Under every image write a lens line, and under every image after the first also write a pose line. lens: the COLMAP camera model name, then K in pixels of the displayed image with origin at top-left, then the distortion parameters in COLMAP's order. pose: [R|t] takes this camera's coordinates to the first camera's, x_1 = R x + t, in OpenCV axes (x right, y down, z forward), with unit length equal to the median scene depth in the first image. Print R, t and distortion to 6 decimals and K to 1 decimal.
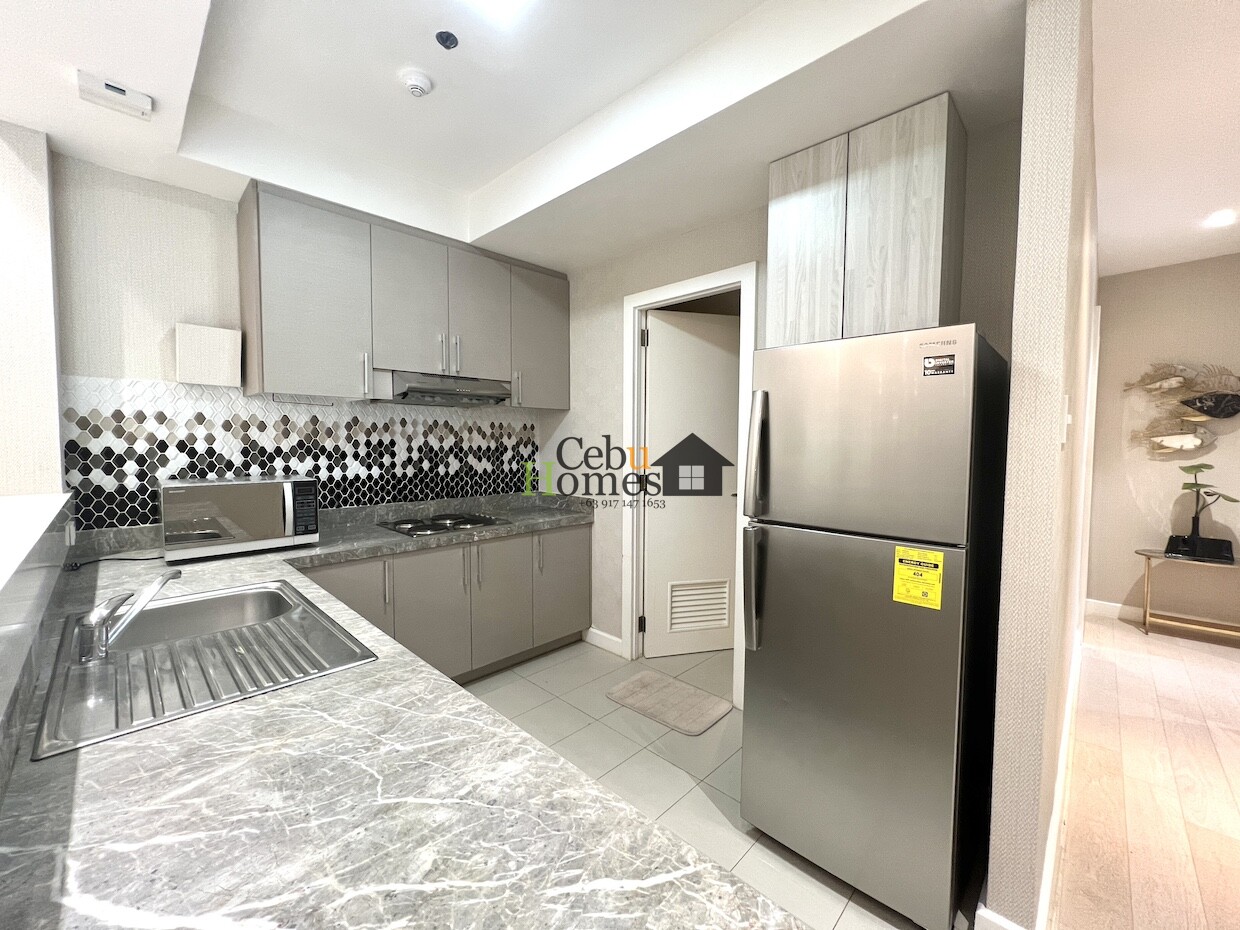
lens RADIAL K [[496.1, 0, 617.7], [0, 496.1, 464.2], [0, 0, 1]] dist [-0.001309, 0.000460]
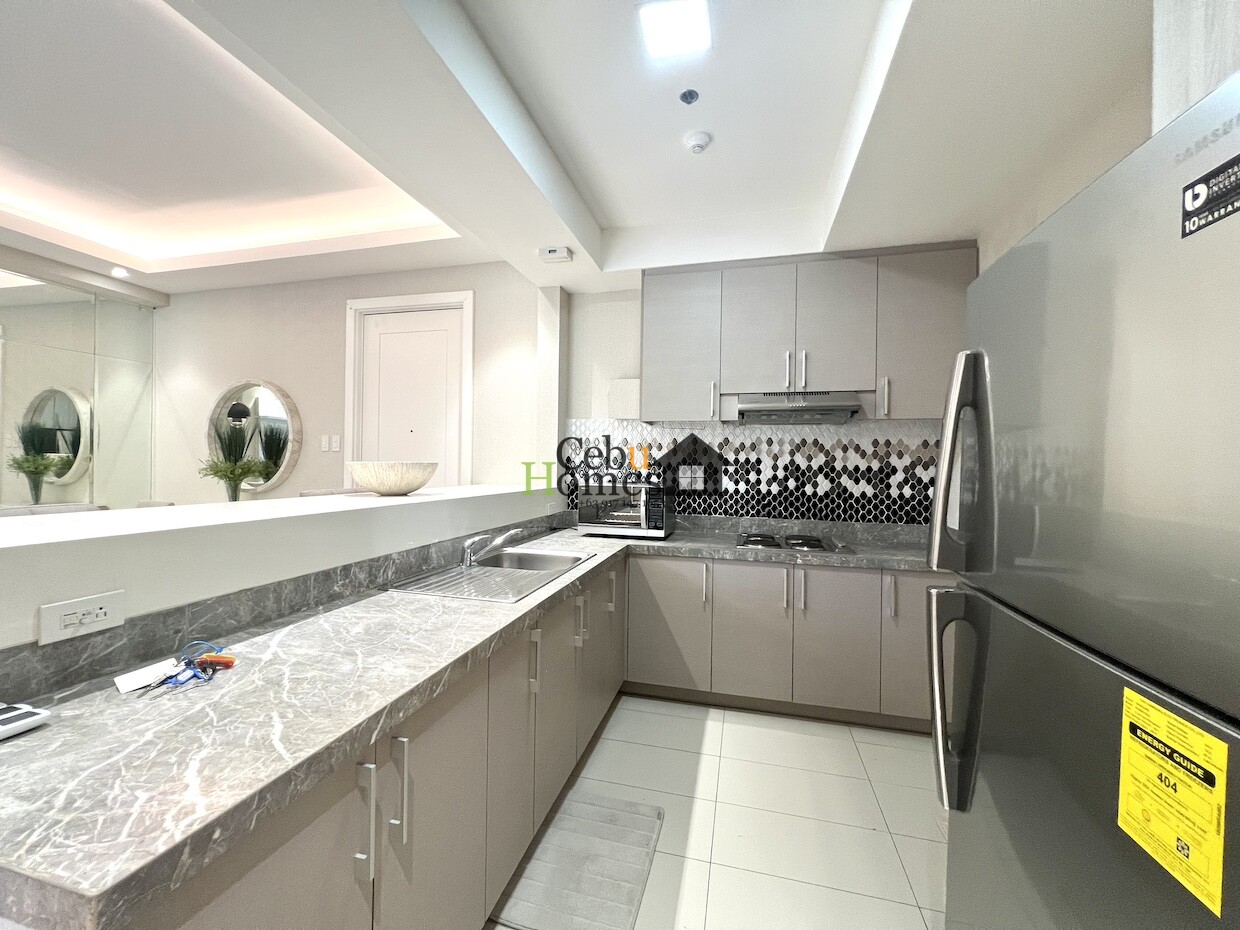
lens RADIAL K [[496.1, 0, 616.0], [0, 496.1, 463.6], [0, 0, 1]] dist [-0.001309, 0.000460]
pose [[0.492565, 0.003956, -0.870267, 0.382968], [-0.057914, 0.997922, -0.028243, 0.012509], [0.868347, 0.064312, 0.491771, 0.243009]]
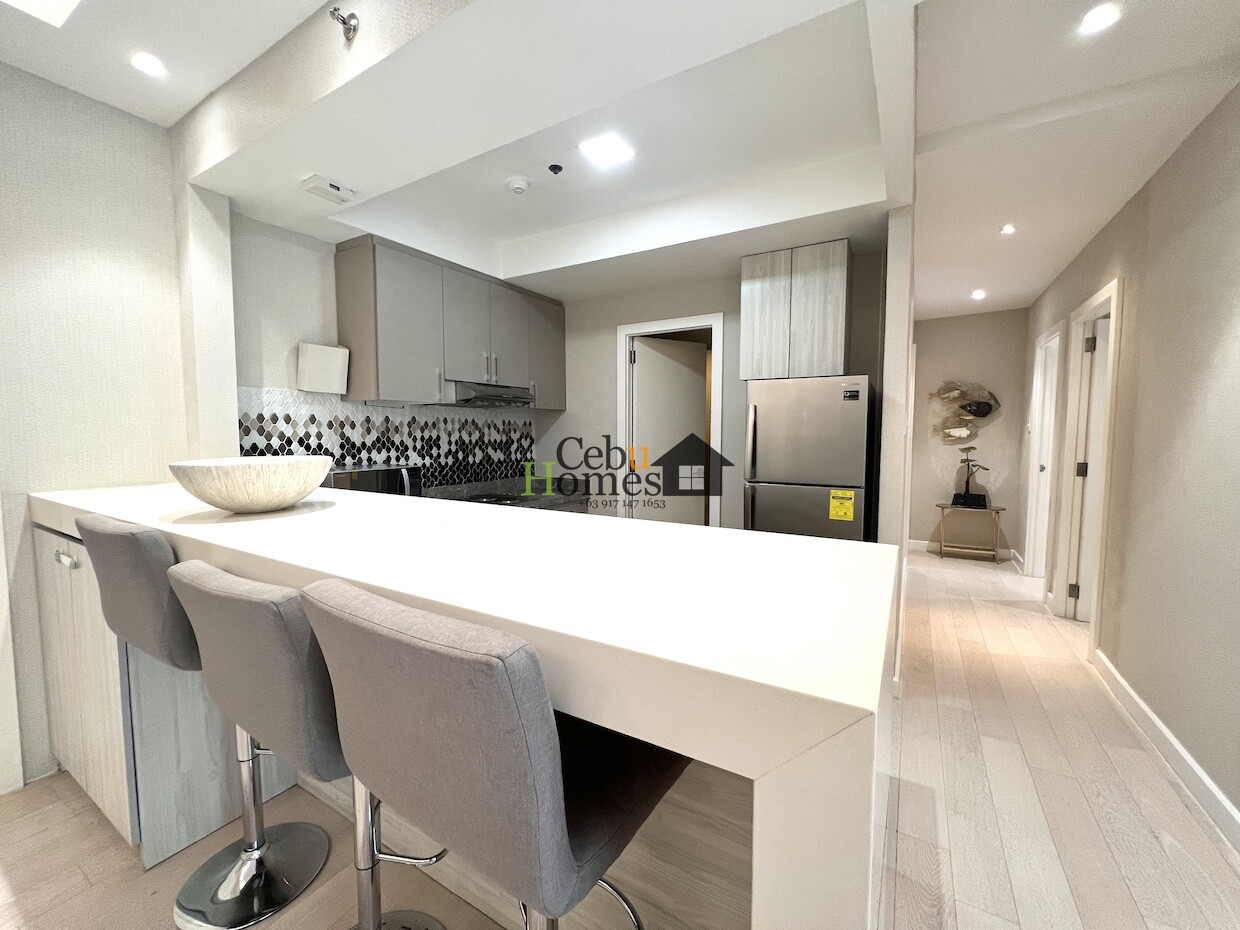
lens RADIAL K [[496.1, 0, 616.3], [0, 496.1, 465.1], [0, 0, 1]] dist [-0.001309, 0.000460]
pose [[0.972407, -0.021797, 0.232270, -0.366144], [0.017691, 0.999649, 0.019745, 0.010060], [-0.232619, -0.015091, 0.972451, -0.353493]]
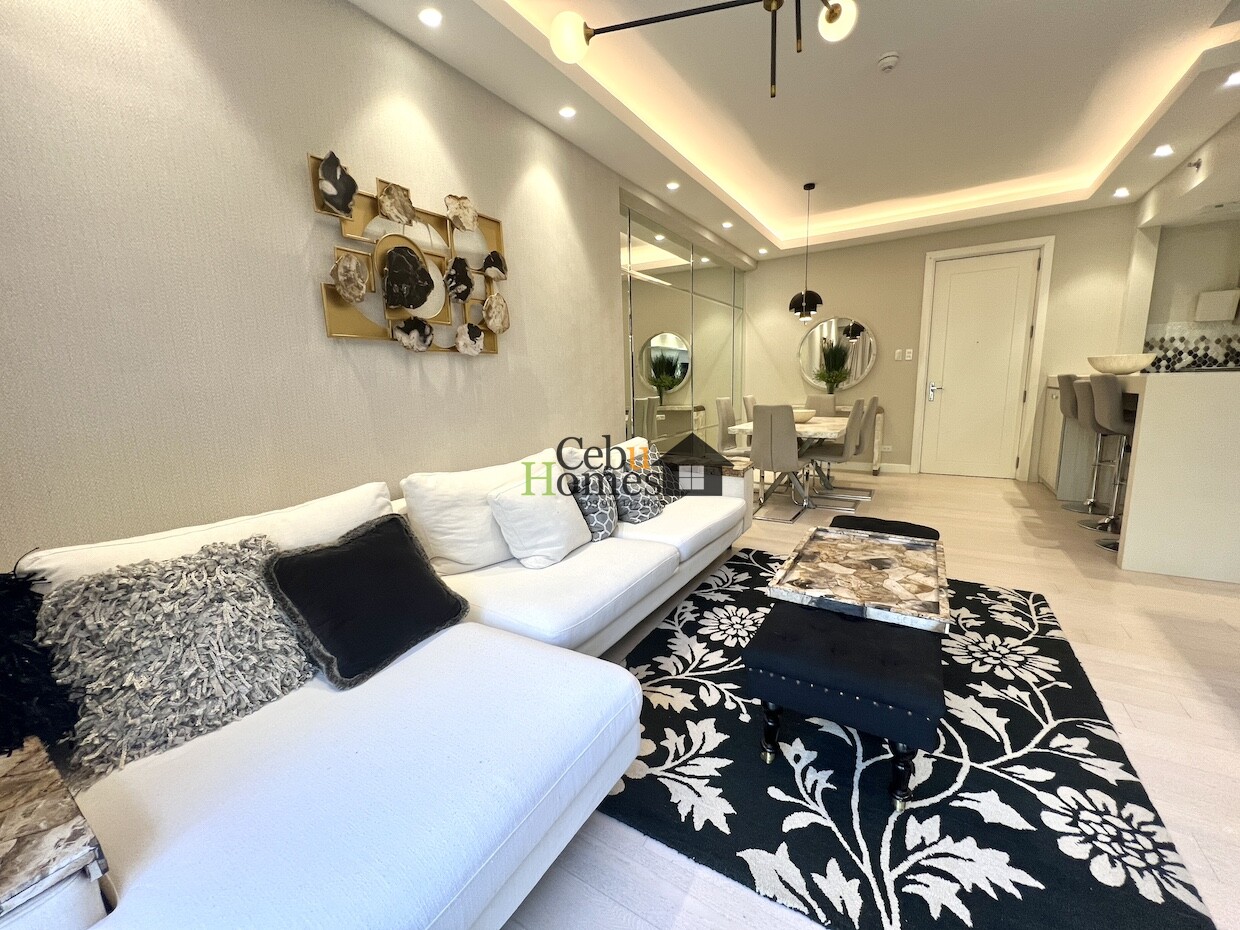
lens RADIAL K [[496.1, 0, 617.8], [0, 496.1, 463.4], [0, 0, 1]] dist [-0.001309, 0.000460]
pose [[0.213530, 0.143883, -0.966283, 0.615804], [-0.022565, 0.989557, 0.142362, 0.163381], [0.976676, -0.008595, 0.214547, -1.621984]]
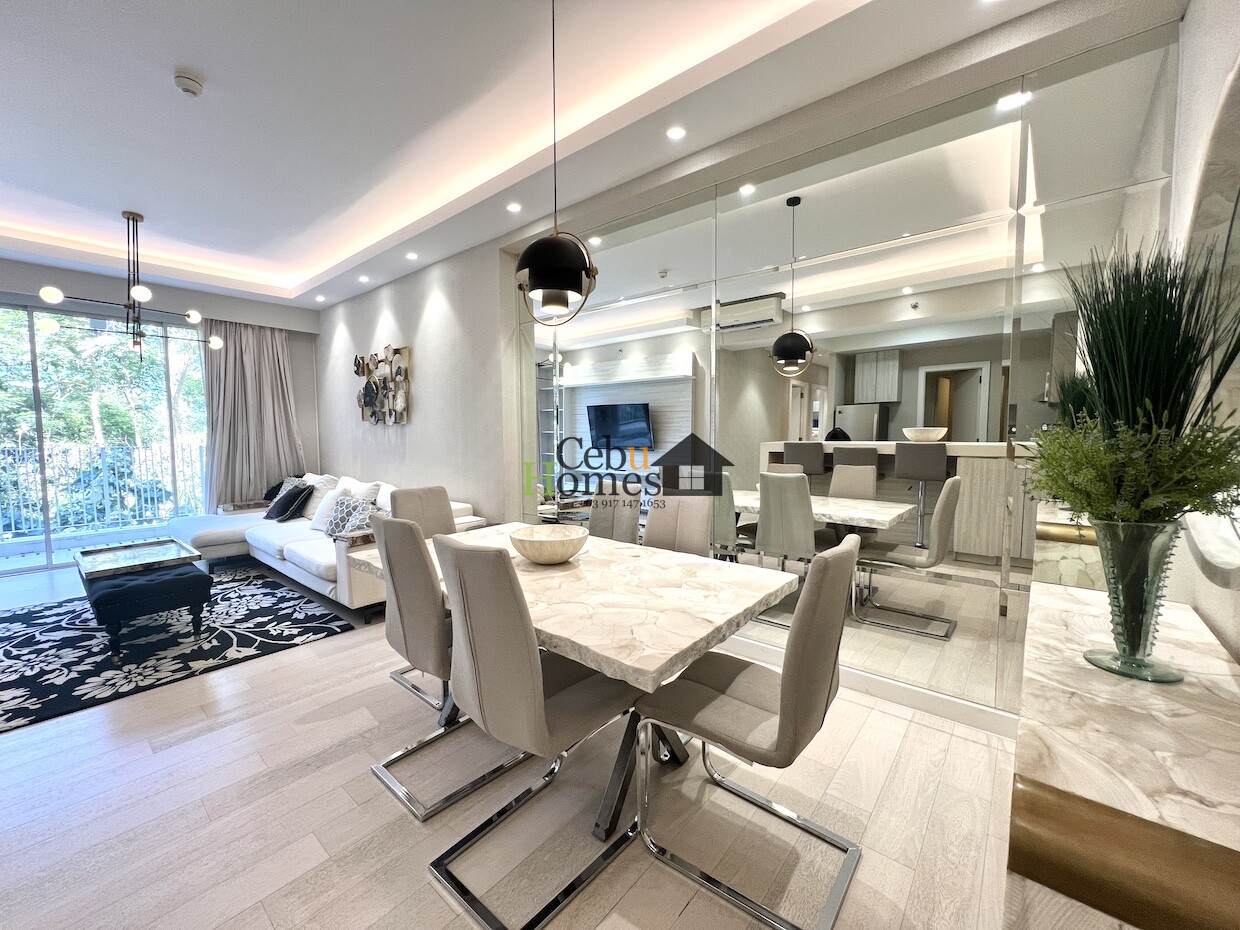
lens RADIAL K [[496.1, 0, 618.0], [0, 496.1, 461.3], [0, 0, 1]] dist [-0.001309, 0.000460]
pose [[-0.997071, 0.001909, -0.076454, -1.198251], [-0.007020, 0.993183, 0.116353, 0.007060], [0.076155, 0.116549, -0.990261, 0.288557]]
